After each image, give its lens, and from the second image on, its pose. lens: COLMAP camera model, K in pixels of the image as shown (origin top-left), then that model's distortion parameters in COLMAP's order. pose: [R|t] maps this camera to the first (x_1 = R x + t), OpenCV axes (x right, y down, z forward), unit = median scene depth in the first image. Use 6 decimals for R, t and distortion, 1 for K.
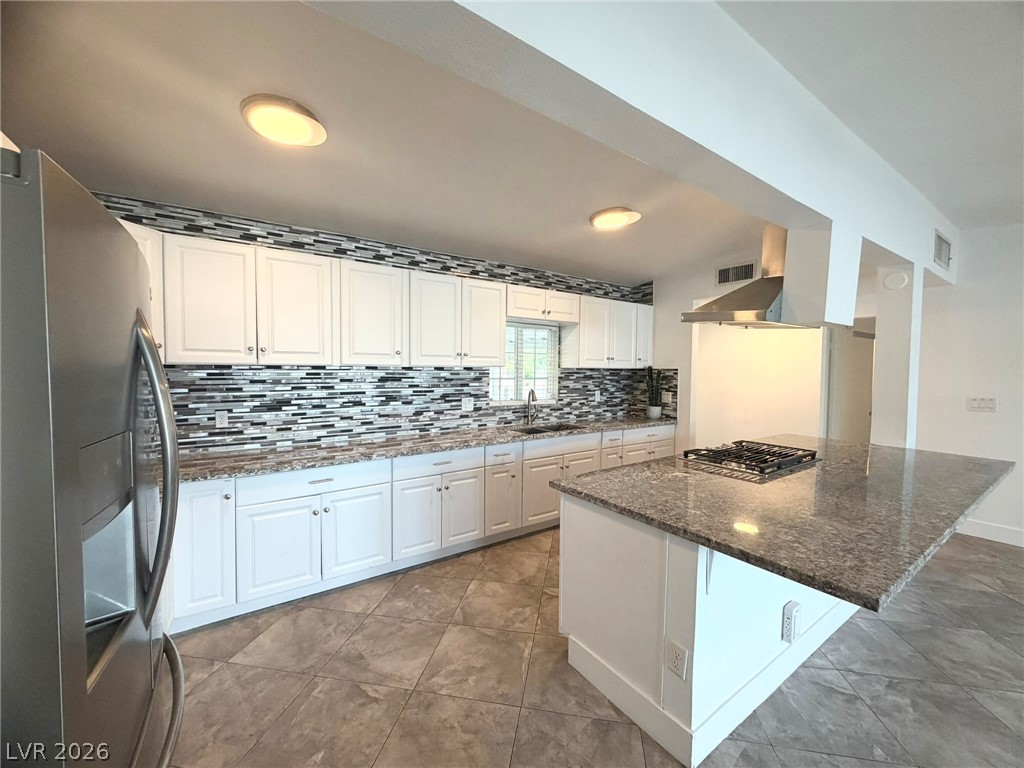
lens RADIAL K [[409.8, 0, 508.3], [0, 409.8, 386.2], [0, 0, 1]] dist [0.000434, 0.000394]
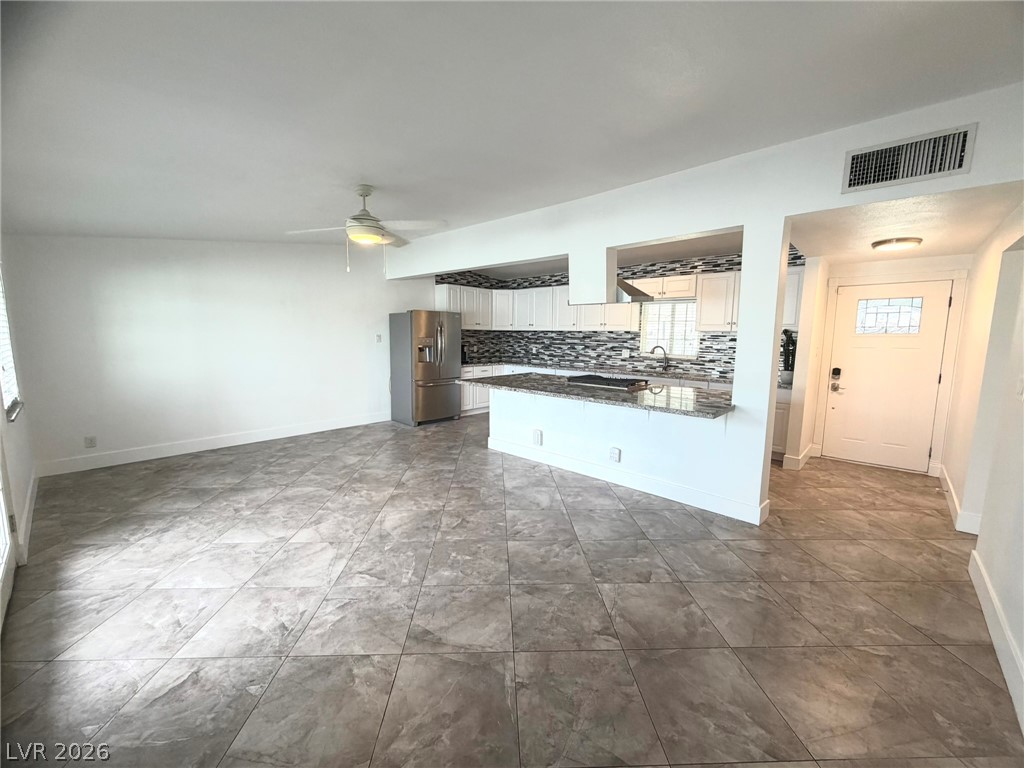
lens RADIAL K [[409.8, 0, 509.2], [0, 409.8, 387.2], [0, 0, 1]] dist [0.000434, 0.000394]
pose [[0.211509, 0.121662, -0.969774, 1.422142], [-0.054071, 0.992159, 0.112677, 0.017140], [0.975879, 0.028605, 0.216429, 0.160591]]
